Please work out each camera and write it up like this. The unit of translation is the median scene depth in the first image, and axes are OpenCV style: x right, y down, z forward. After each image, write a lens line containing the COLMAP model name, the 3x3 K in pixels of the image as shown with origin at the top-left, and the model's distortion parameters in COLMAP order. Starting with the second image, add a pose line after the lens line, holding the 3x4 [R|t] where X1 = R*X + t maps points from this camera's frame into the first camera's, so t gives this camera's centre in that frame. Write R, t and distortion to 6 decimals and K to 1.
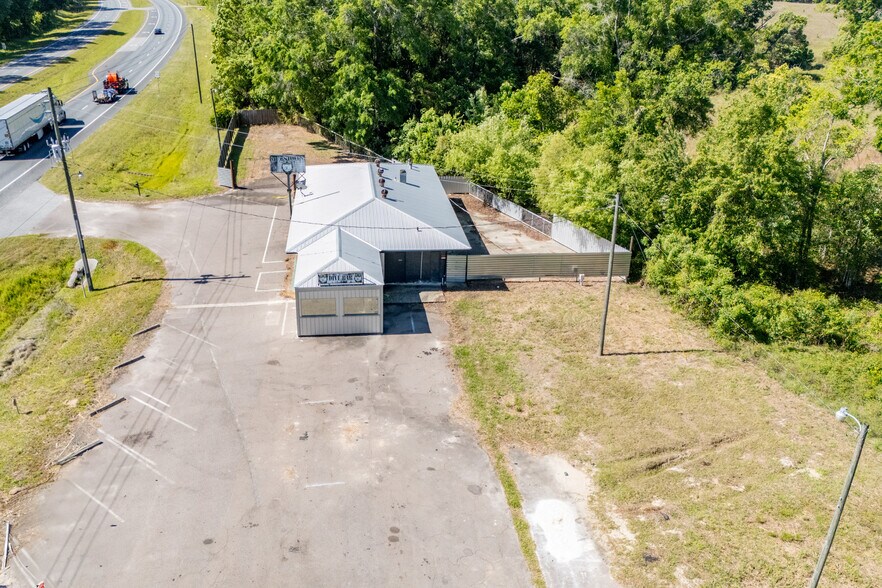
lens RADIAL K [[770.4, 0, 403.3], [0, 770.4, 294.6], [0, 0, 1]] dist [0.069670, -0.067783]
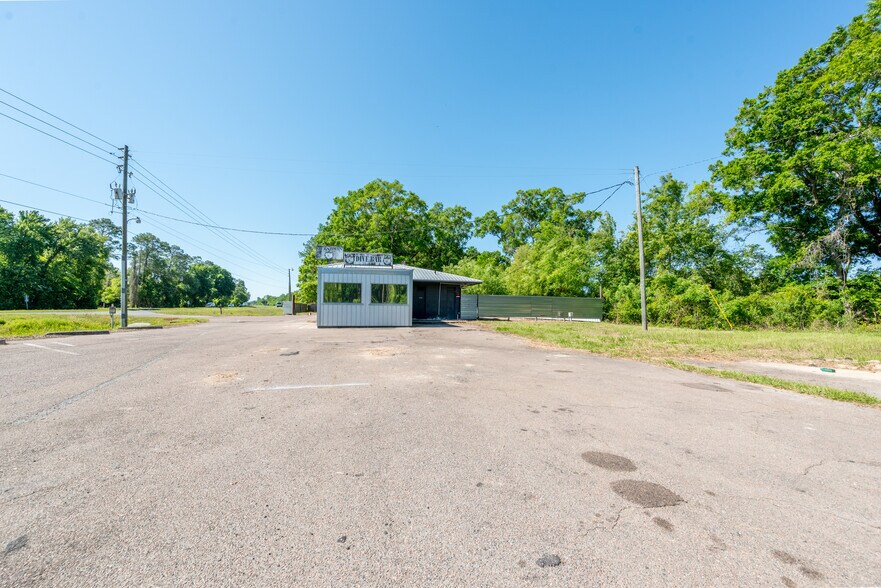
lens RADIAL K [[351.3, 0, 440.5], [0, 351.3, 294.0], [0, 0, 1]] dist [-0.002606, -0.000148]
pose [[0.992067, 0.011383, 0.125197, -0.044783], [0.043754, 0.902361, -0.428753, 0.195549], [-0.117853, 0.430830, 0.894705, 0.585409]]
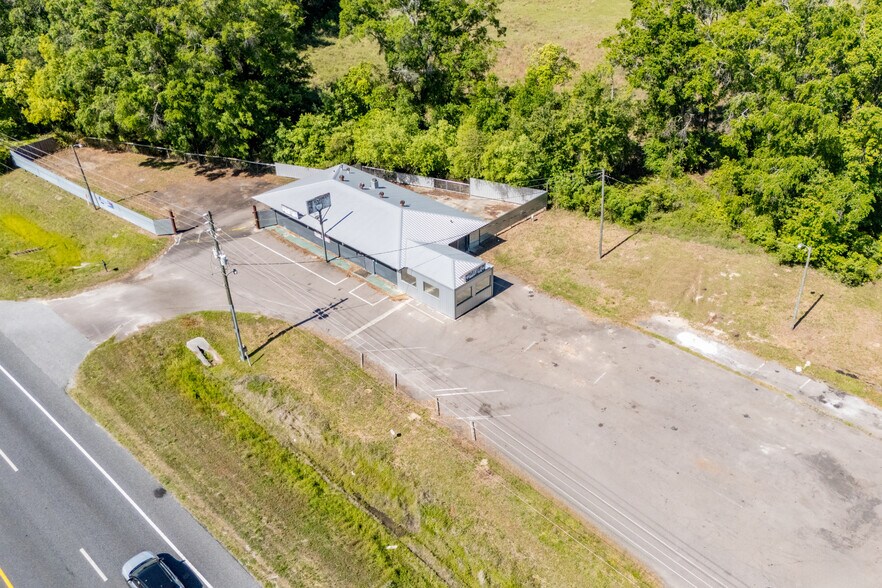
lens RADIAL K [[769.8, 0, 483.9], [0, 769.8, 292.0], [0, 0, 1]] dist [0.044049, -0.008465]
pose [[0.726810, -0.378329, 0.573248, -0.896728], [0.284819, 0.925492, 0.249684, -0.337214], [-0.625000, -0.018201, 0.780413, -0.179561]]
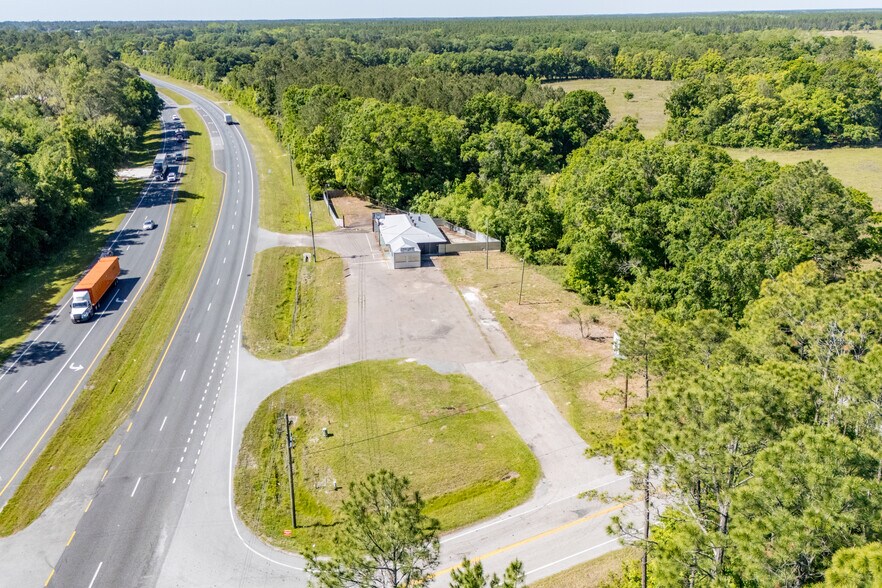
lens RADIAL K [[770.4, 0, 403.3], [0, 770.4, 294.6], [0, 0, 1]] dist [0.069670, -0.067783]
pose [[0.998422, -0.041543, 0.037794, -0.219448], [0.043857, 0.997073, -0.062631, 0.355488], [-0.035081, 0.064190, 0.997321, -2.139065]]
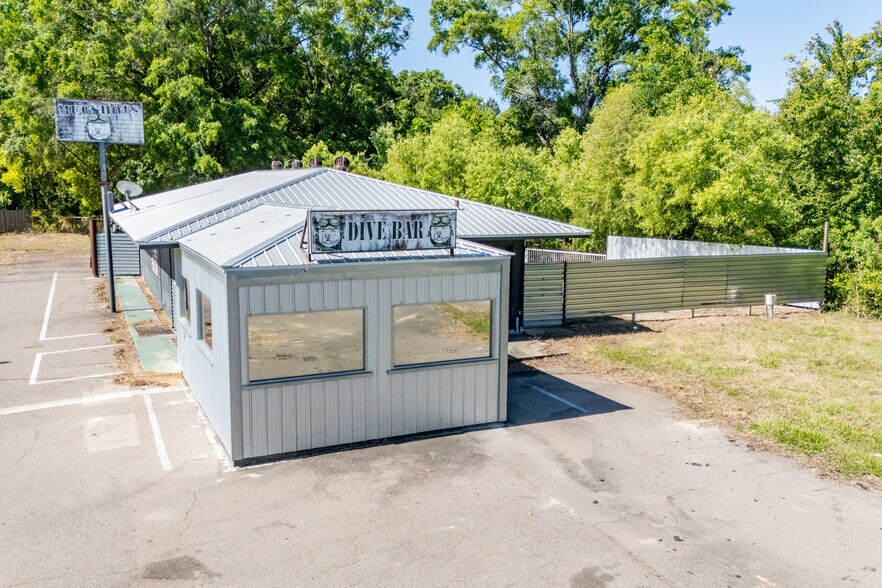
lens RADIAL K [[769.5, 0, 441.0], [0, 769.5, 294.0], [0, 0, 1]] dist [0.056098, -0.008805]
pose [[0.937832, -0.049203, 0.343584, -0.154615], [0.136688, 0.962263, -0.235299, 0.069010], [-0.319041, 0.267635, 0.909167, 0.693382]]
